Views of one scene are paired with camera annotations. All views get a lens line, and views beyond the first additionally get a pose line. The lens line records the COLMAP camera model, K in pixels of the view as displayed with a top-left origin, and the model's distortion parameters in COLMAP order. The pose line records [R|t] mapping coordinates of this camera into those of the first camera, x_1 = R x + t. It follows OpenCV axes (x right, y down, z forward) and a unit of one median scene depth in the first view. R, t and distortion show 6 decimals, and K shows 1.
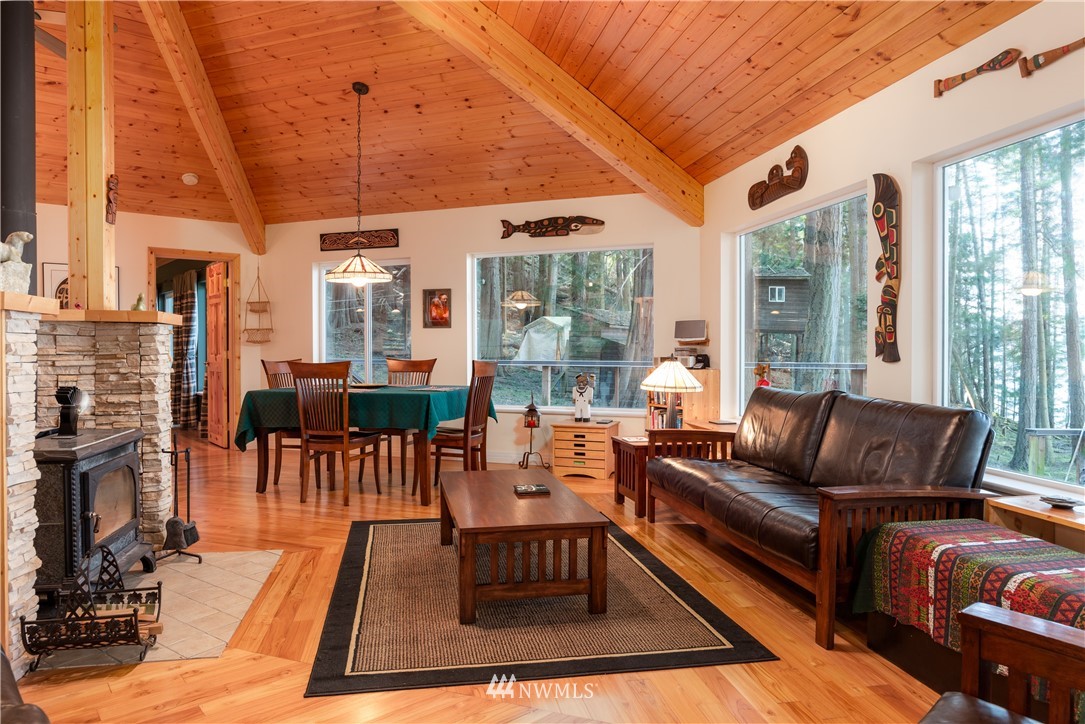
lens RADIAL K [[694.5, 0, 525.5], [0, 694.5, 352.1], [0, 0, 1]] dist [-0.039987, 0.030425]
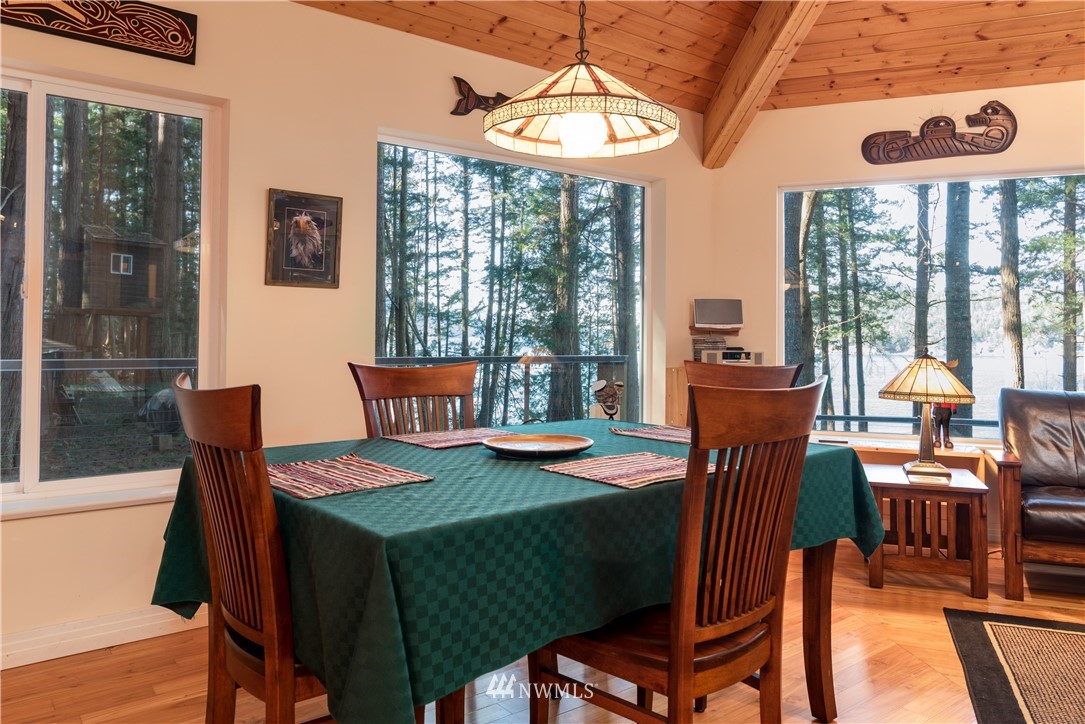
lens RADIAL K [[755.9, 0, 545.8], [0, 755.9, 307.5], [0, 0, 1]] dist [-0.024819, 0.020339]
pose [[0.528098, 0.037042, 0.848375, -0.500643], [-0.003737, 0.999140, -0.041298, -0.004795], [-0.849175, 0.018639, 0.527782, 0.739096]]
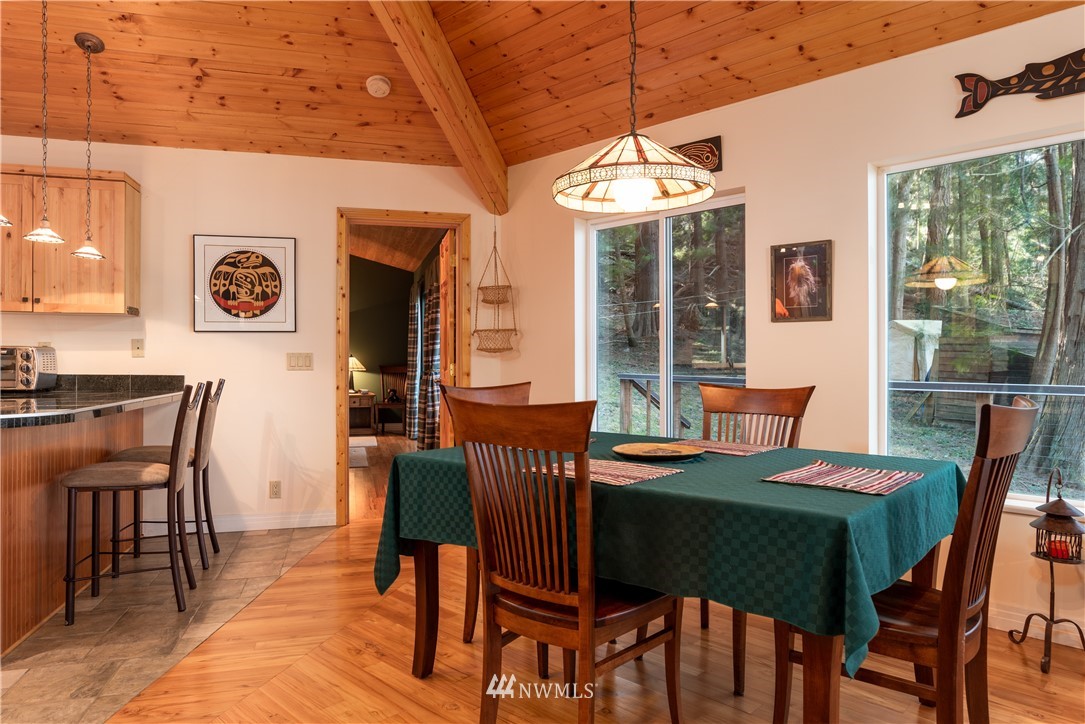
lens RADIAL K [[693.0, 0, 542.5], [0, 693.0, 362.0], [0, 0, 1]] dist [-0.043074, 0.030217]
pose [[0.914450, 0.004754, -0.404671, -0.111600], [-0.005209, 0.999986, -0.000023, -0.005140], [0.404665, 0.002129, 0.914463, 0.545730]]
